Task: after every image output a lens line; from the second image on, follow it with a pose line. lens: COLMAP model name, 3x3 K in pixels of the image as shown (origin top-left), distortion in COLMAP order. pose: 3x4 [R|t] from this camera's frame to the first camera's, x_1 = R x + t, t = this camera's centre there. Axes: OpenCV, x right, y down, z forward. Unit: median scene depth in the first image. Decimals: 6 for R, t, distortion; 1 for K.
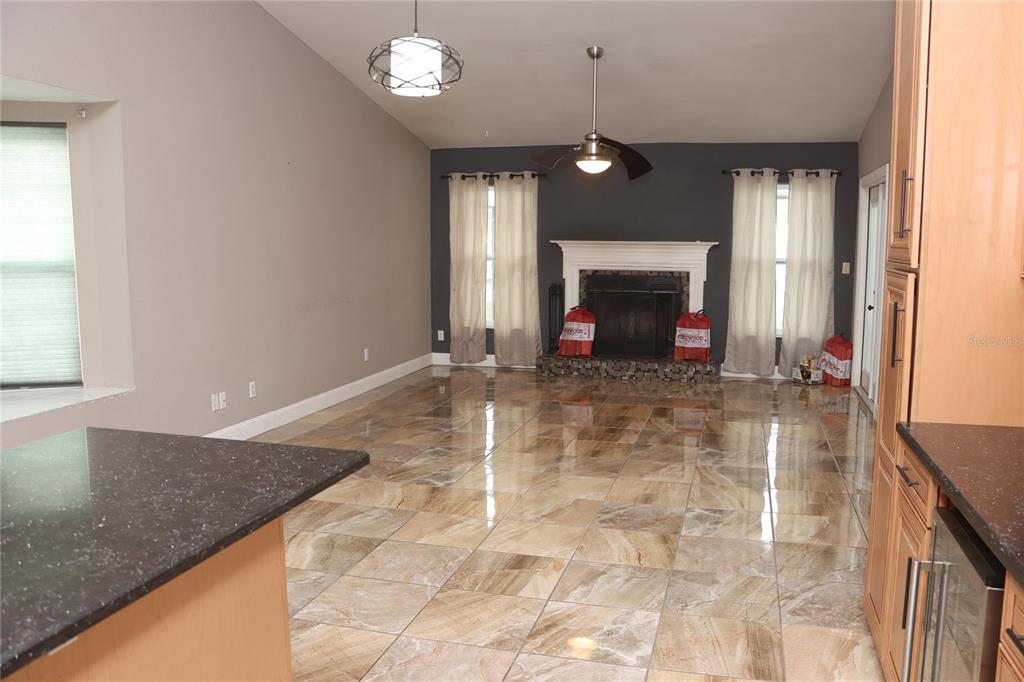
lens RADIAL K [[848.7, 0, 513.6], [0, 848.7, 345.7], [0, 0, 1]] dist [-0.152697, 0.083419]
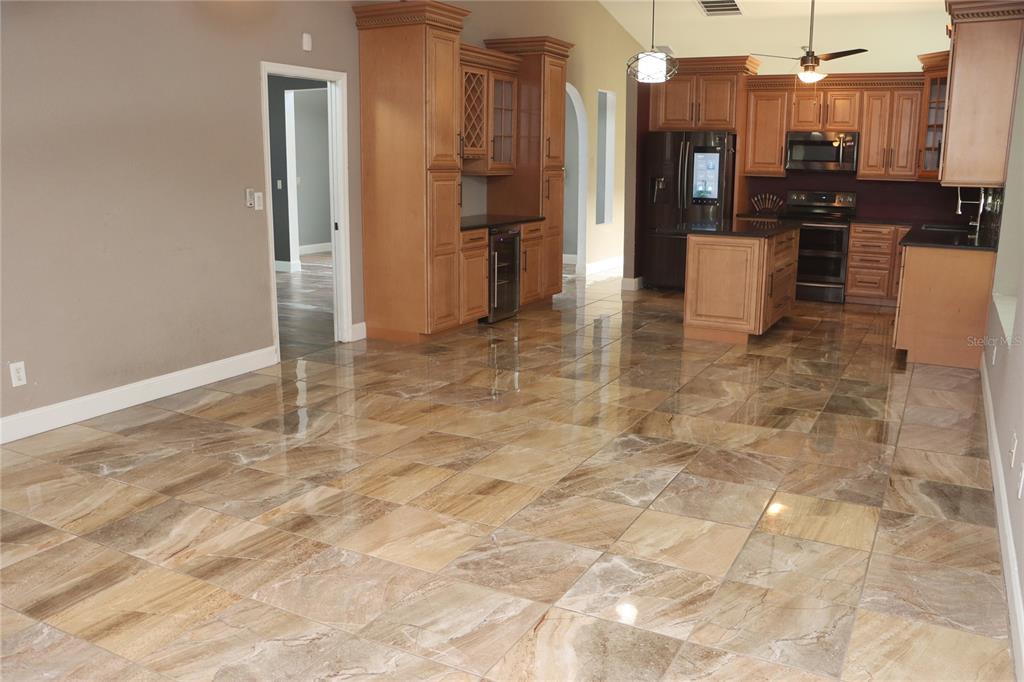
lens RADIAL K [[848.7, 0, 513.8], [0, 848.7, 346.3], [0, 0, 1]] dist [-0.152697, 0.083419]
pose [[-0.975130, -0.057270, 0.214108, -0.086080], [0.017119, 0.943691, 0.330384, -0.127922], [-0.220973, 0.325833, -0.919241, 1.039771]]
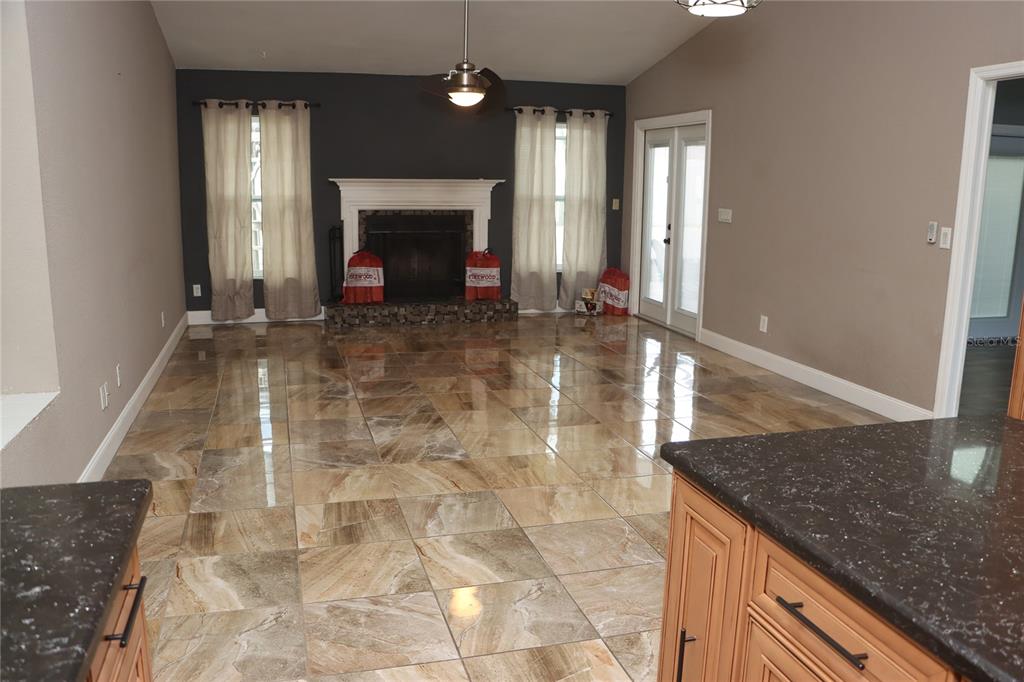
lens RADIAL K [[848.7, 0, 517.2], [0, 848.7, 337.7], [0, 0, 1]] dist [-0.152697, 0.083419]
pose [[0.856124, -0.086744, 0.509438, -0.268594], [0.054364, 0.995459, 0.078140, -0.014146], [-0.513903, -0.039202, 0.856952, 0.124894]]
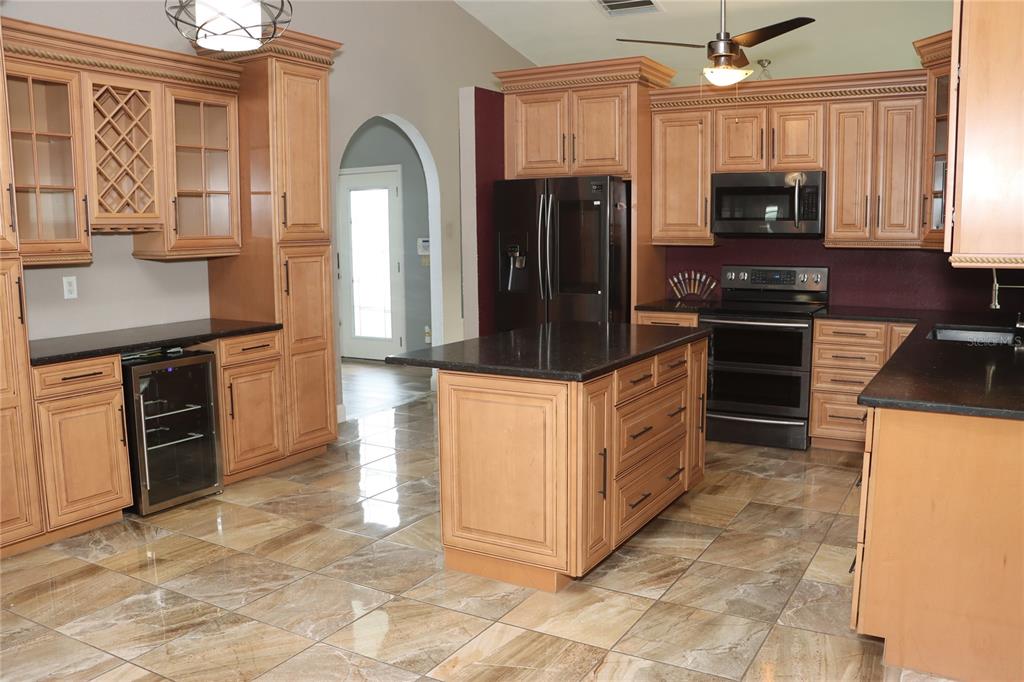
lens RADIAL K [[848.7, 0, 513.2], [0, 848.7, 344.0], [0, 0, 1]] dist [-0.152697, 0.083419]
pose [[-0.966416, -0.030619, 0.255153, -0.204683], [0.036336, 0.966620, 0.253626, -0.076017], [-0.254402, 0.254379, -0.933044, 0.609114]]
